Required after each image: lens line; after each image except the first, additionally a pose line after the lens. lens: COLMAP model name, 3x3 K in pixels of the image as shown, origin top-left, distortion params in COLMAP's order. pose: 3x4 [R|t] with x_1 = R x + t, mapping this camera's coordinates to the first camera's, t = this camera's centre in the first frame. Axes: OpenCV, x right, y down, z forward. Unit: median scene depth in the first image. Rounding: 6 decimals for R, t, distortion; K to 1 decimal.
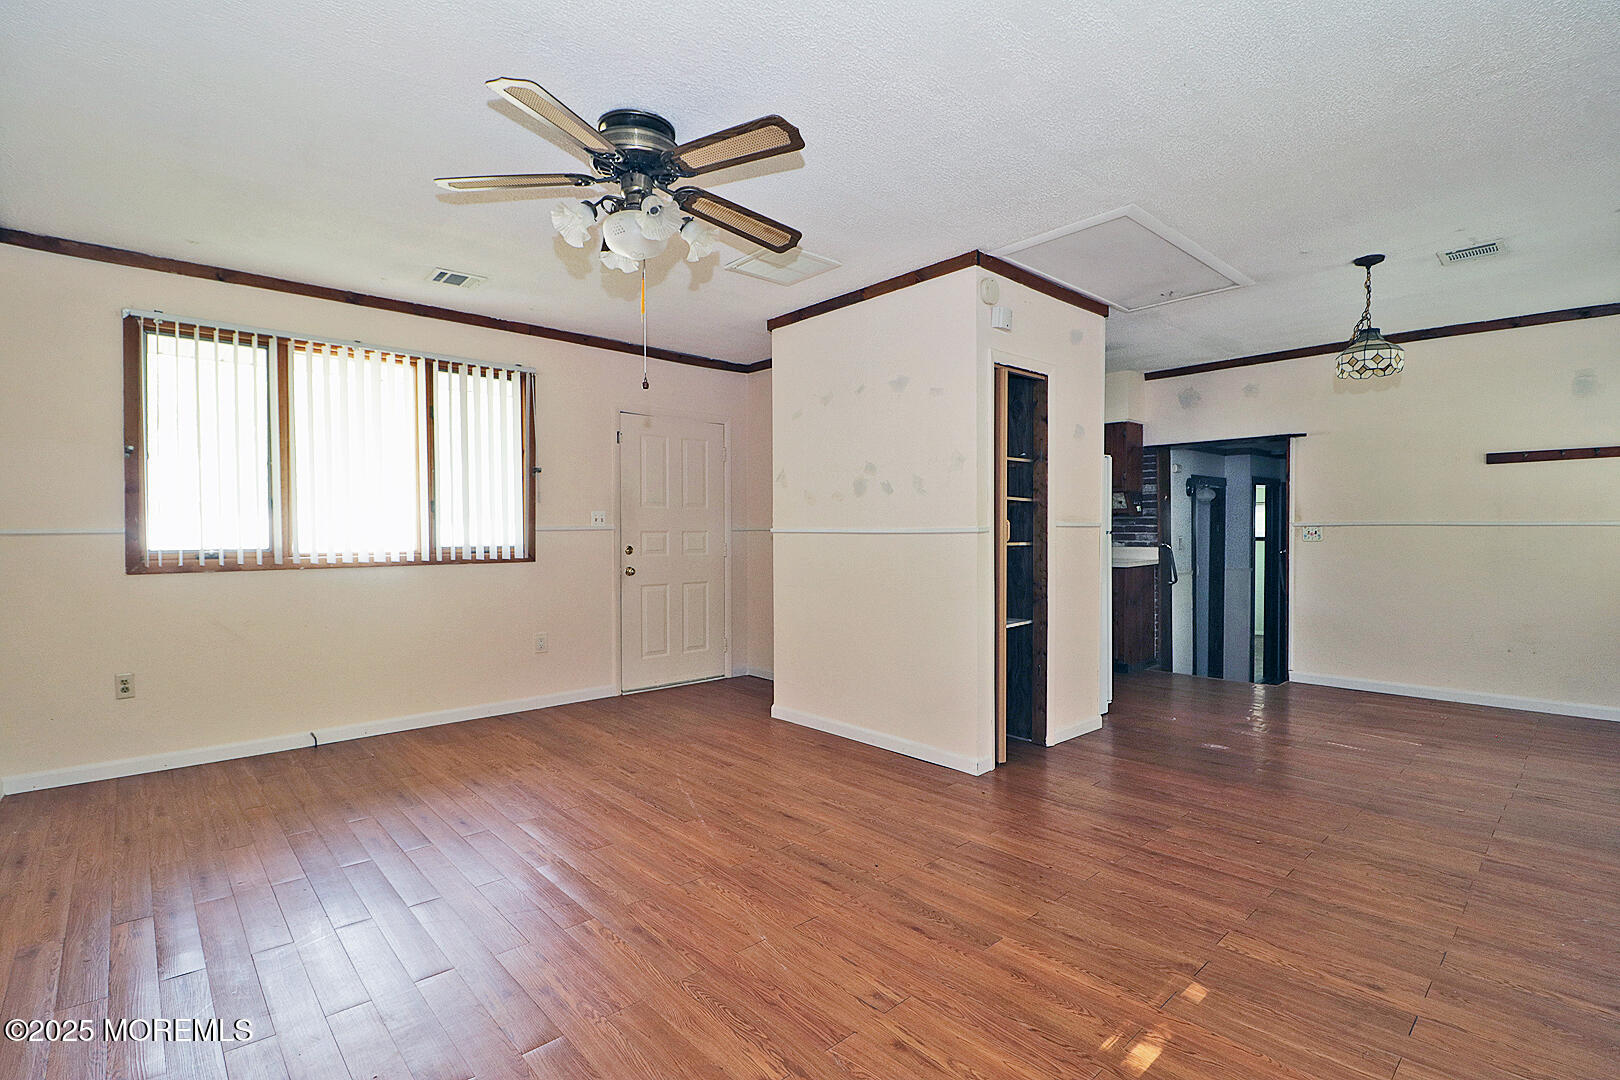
lens RADIAL K [[761.9, 0, 810.0], [0, 761.9, 540.0], [0, 0, 1]] dist [-0.003331, -0.000623]
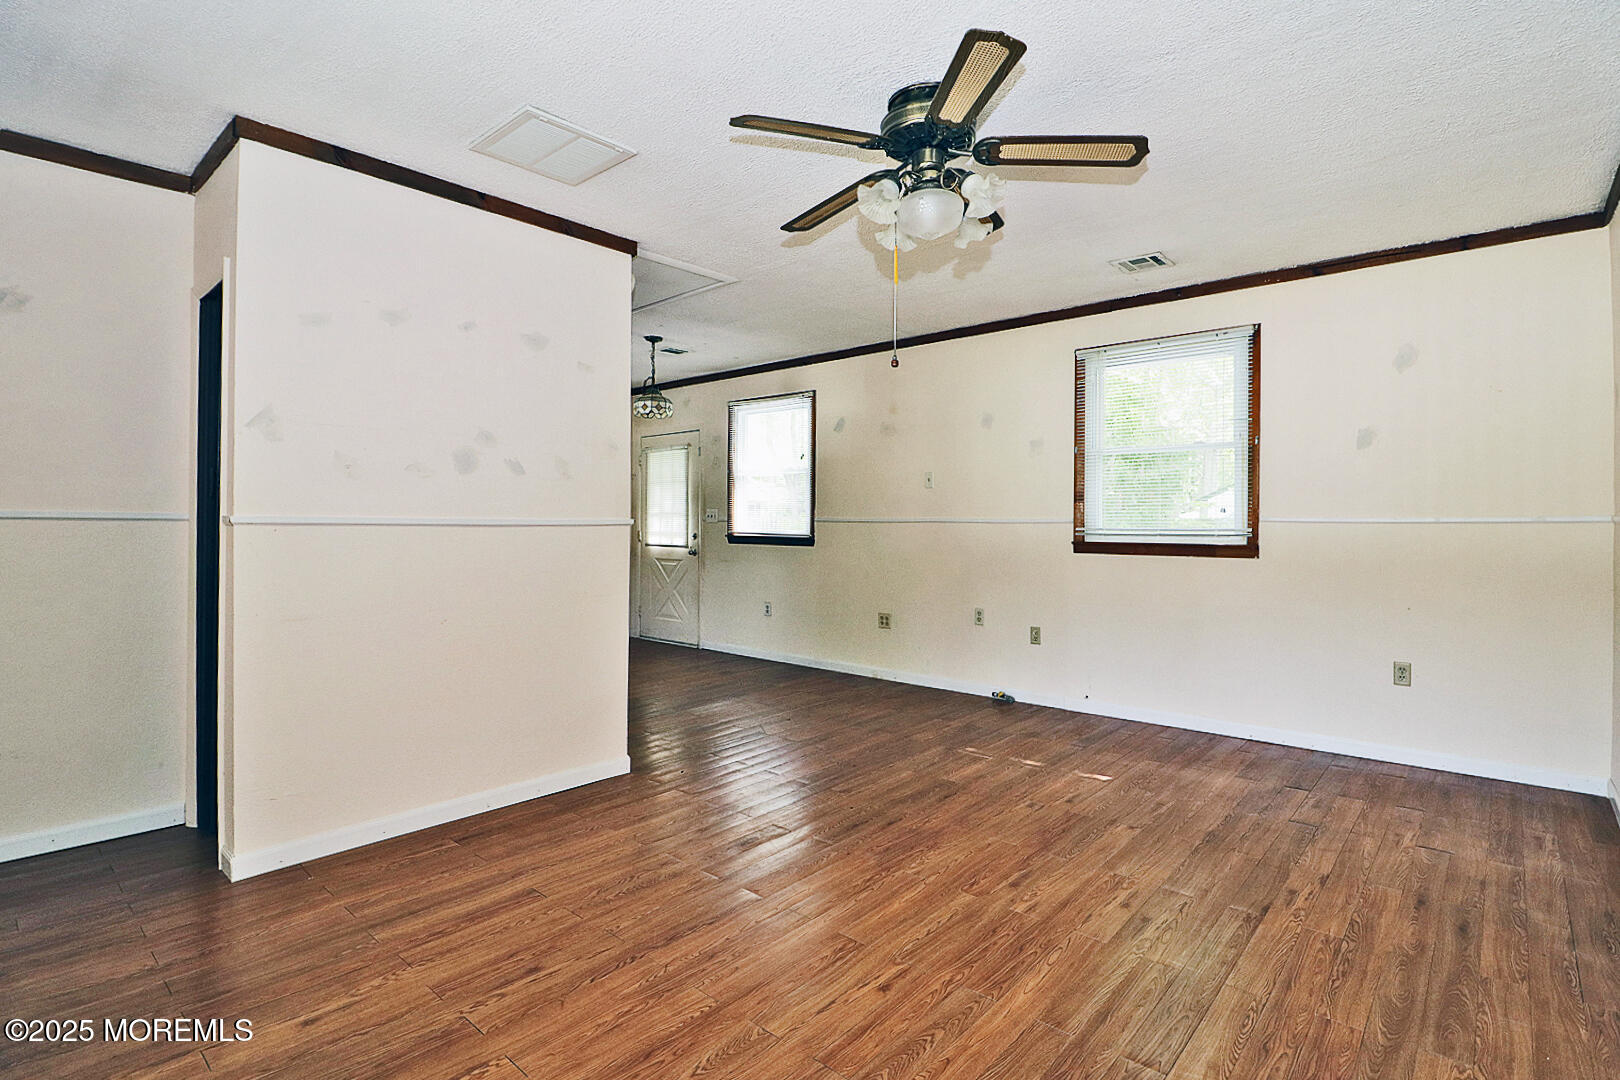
lens RADIAL K [[803.7, 0, 815.4], [0, 803.7, 515.0], [0, 0, 1]] dist [-0.001069, -0.000316]
pose [[-0.127726, 0.014882, 0.991698, -0.825545], [0.009907, 0.999857, -0.013729, -0.005620], [-0.991760, 0.008071, -0.127855, 0.874609]]
